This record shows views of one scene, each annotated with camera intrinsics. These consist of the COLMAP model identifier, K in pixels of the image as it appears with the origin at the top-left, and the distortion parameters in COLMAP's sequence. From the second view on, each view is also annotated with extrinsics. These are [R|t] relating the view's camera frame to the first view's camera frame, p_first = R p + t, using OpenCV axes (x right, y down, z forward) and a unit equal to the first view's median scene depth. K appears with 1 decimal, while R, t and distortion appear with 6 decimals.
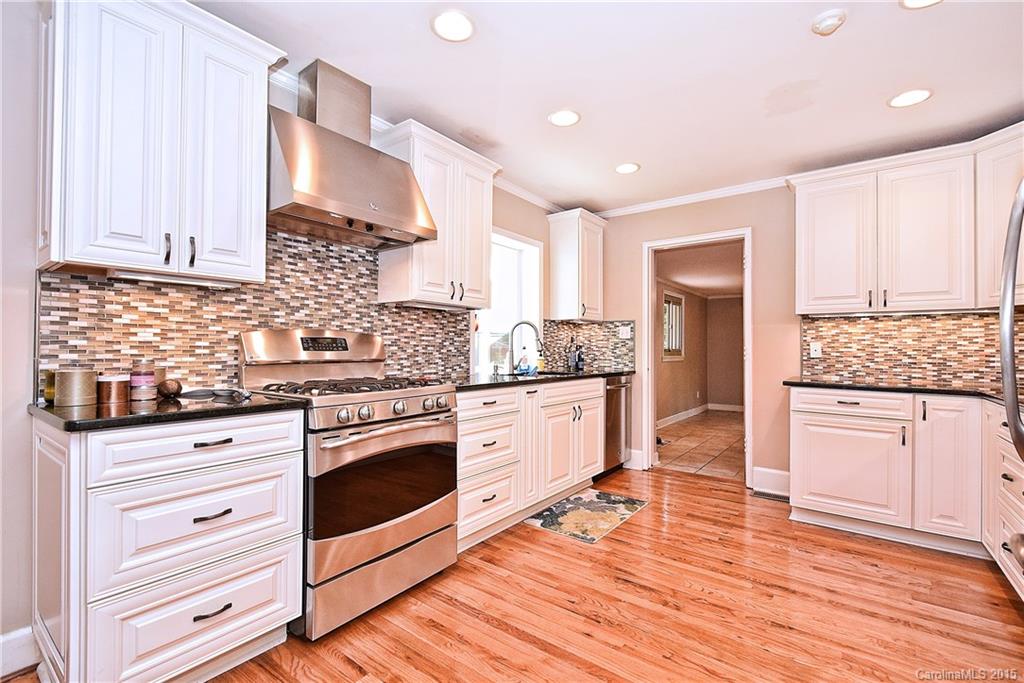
lens RADIAL K [[468.1, 0, 495.5], [0, 468.1, 343.7], [0, 0, 1]] dist [0.006456, -0.004666]
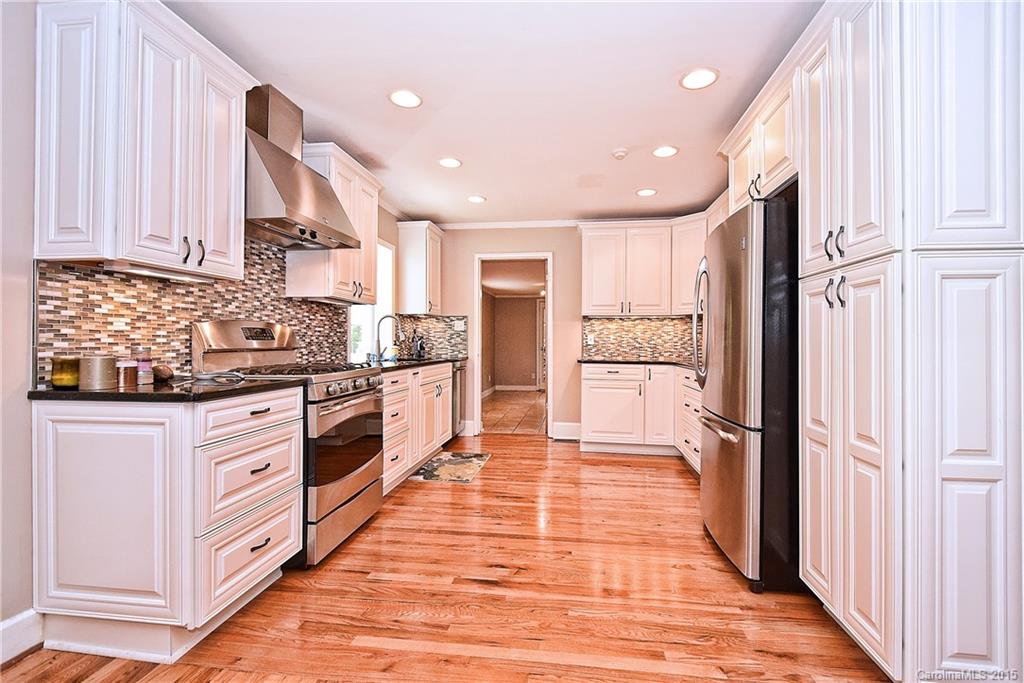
lens RADIAL K [[468.1, 0, 515.9], [0, 468.1, 339.5], [0, 0, 1]] dist [0.006456, -0.004666]
pose [[0.870933, -0.001378, 0.491400, -0.345720], [-0.003054, 0.999962, 0.008216, 0.002654], [-0.491392, -0.008657, 0.870895, -0.244128]]
